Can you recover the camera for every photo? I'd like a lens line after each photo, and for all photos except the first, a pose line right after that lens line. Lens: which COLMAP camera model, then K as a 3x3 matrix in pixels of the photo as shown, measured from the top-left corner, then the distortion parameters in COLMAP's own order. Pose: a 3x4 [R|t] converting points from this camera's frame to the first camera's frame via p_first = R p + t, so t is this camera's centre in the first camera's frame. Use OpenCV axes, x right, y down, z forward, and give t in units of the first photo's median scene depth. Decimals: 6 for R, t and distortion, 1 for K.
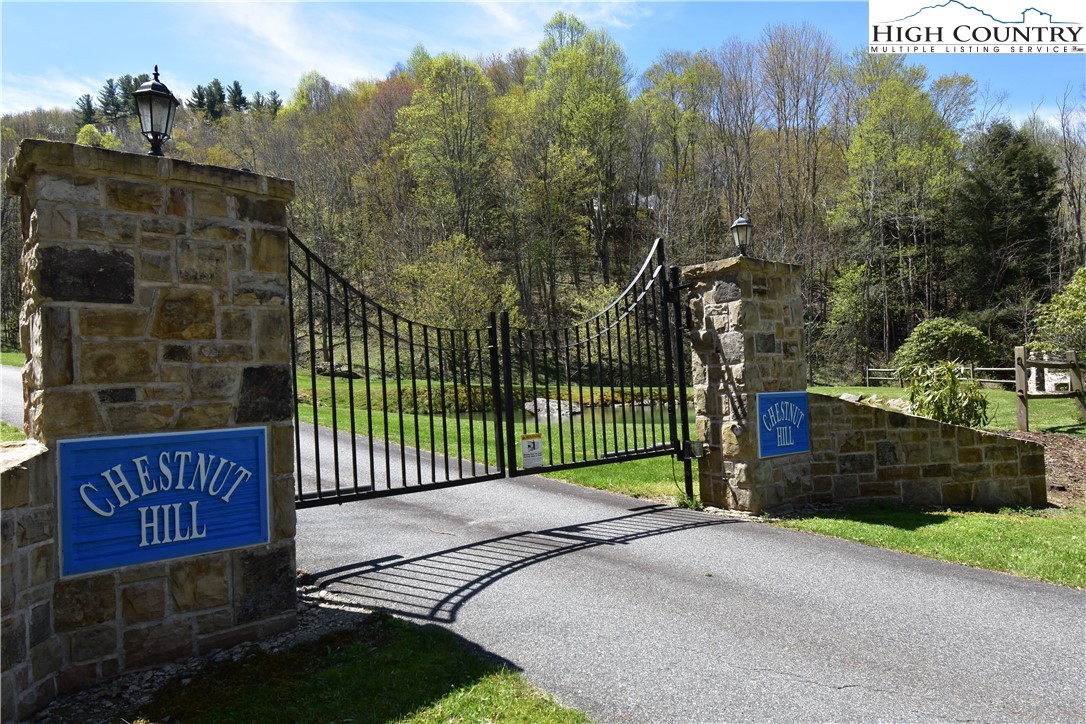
lens RADIAL K [[733.1, 0, 543.3], [0, 733.1, 363.1], [0, 0, 1]] dist [0.001605, -0.016191]
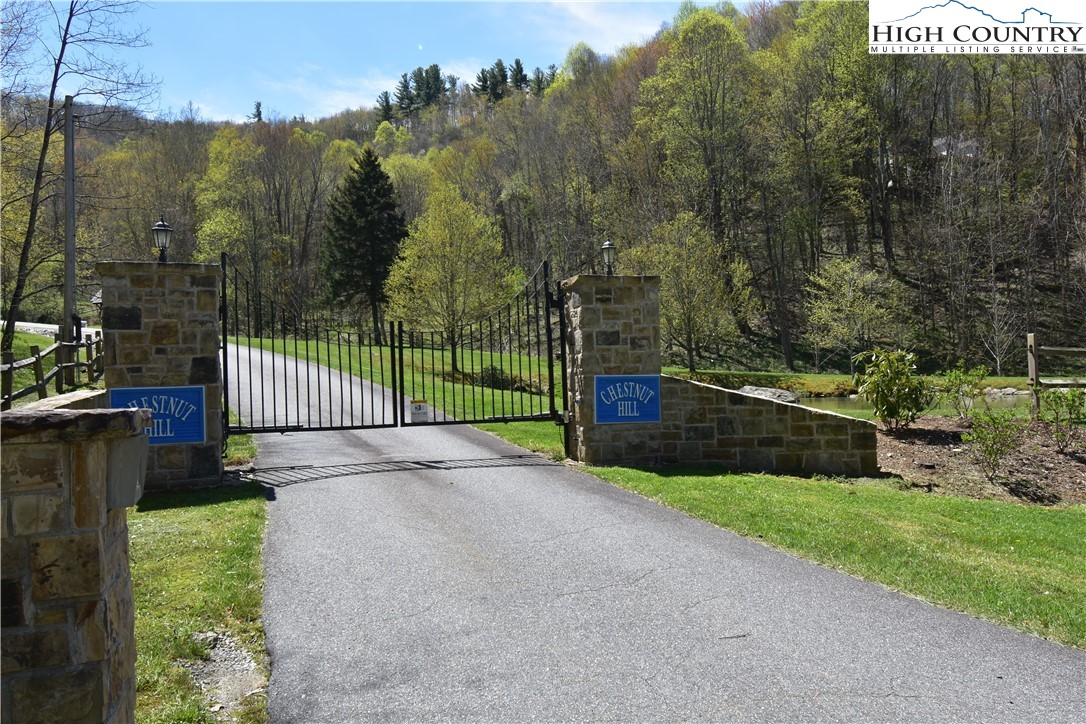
lens RADIAL K [[837.3, 0, 543.8], [0, 837.3, 362.4], [0, 0, 1]] dist [0.002111, -0.006846]
pose [[0.922835, 0.004189, -0.385174, 0.752260], [0.003226, 0.999822, 0.018603, -0.011247], [0.385183, -0.018410, 0.922657, -0.430073]]
